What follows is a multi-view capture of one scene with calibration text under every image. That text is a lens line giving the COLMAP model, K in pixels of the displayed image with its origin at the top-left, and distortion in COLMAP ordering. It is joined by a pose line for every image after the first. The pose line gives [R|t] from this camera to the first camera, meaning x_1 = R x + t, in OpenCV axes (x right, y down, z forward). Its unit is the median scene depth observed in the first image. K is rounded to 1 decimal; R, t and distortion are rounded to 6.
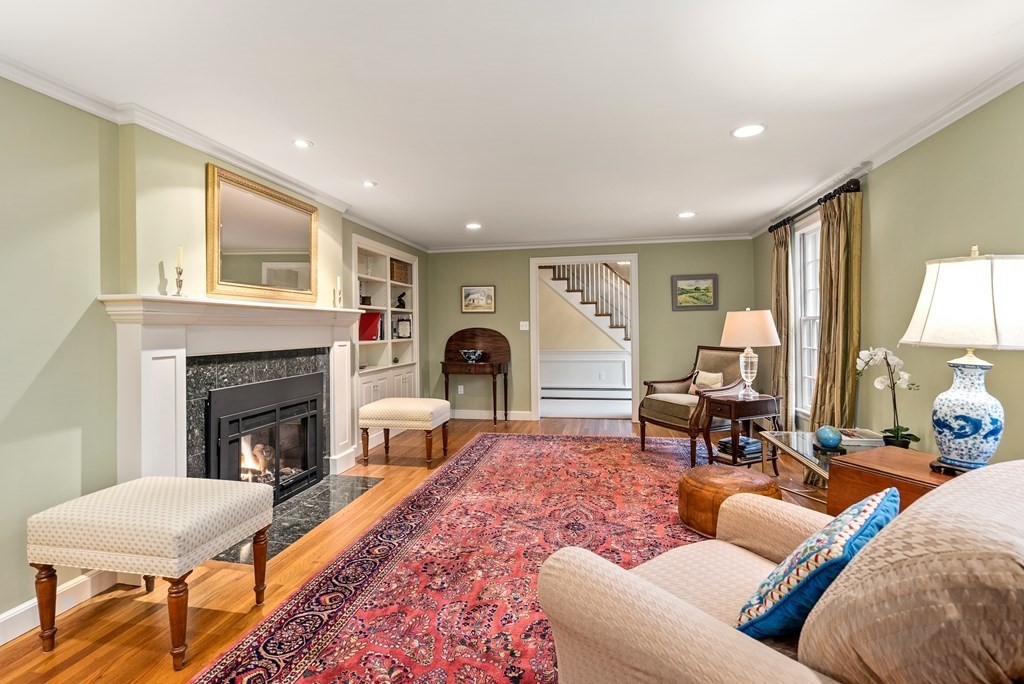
lens RADIAL K [[481.2, 0, 512.0], [0, 481.2, 342.0], [0, 0, 1]] dist [-0.003815, -0.000227]
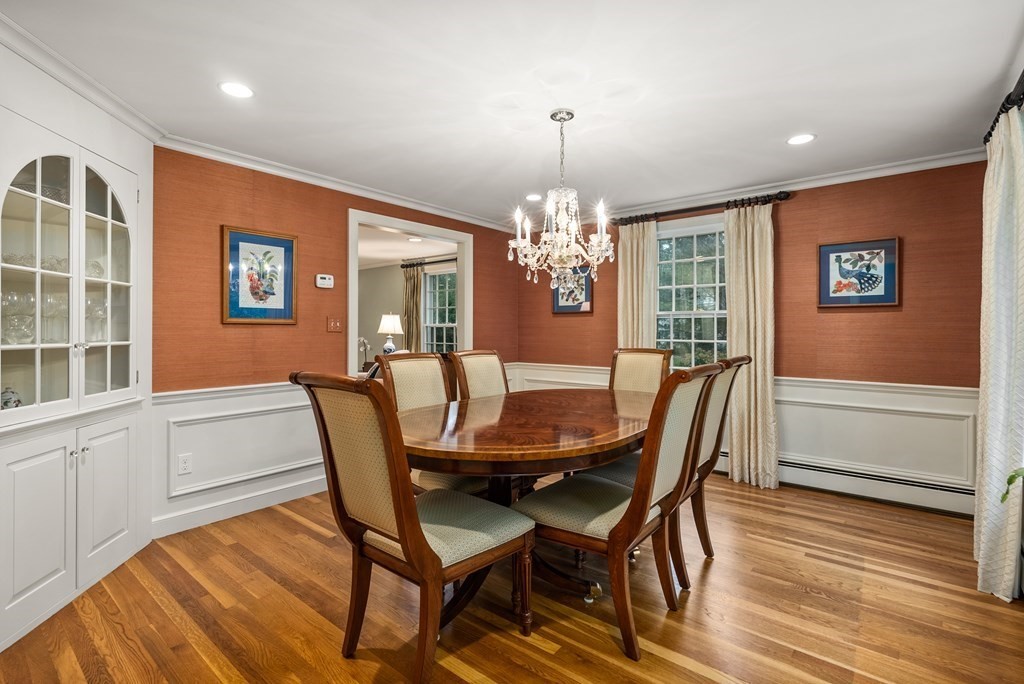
lens RADIAL K [[470.0, 0, 507.0], [0, 470.0, 327.8], [0, 0, 1]] dist [-0.006007, 0.001217]
pose [[0.481290, 0.017995, 0.876376, -1.263120], [0.019571, 0.999319, -0.031268, 0.059760], [-0.876343, 0.032201, 0.480611, -1.109971]]
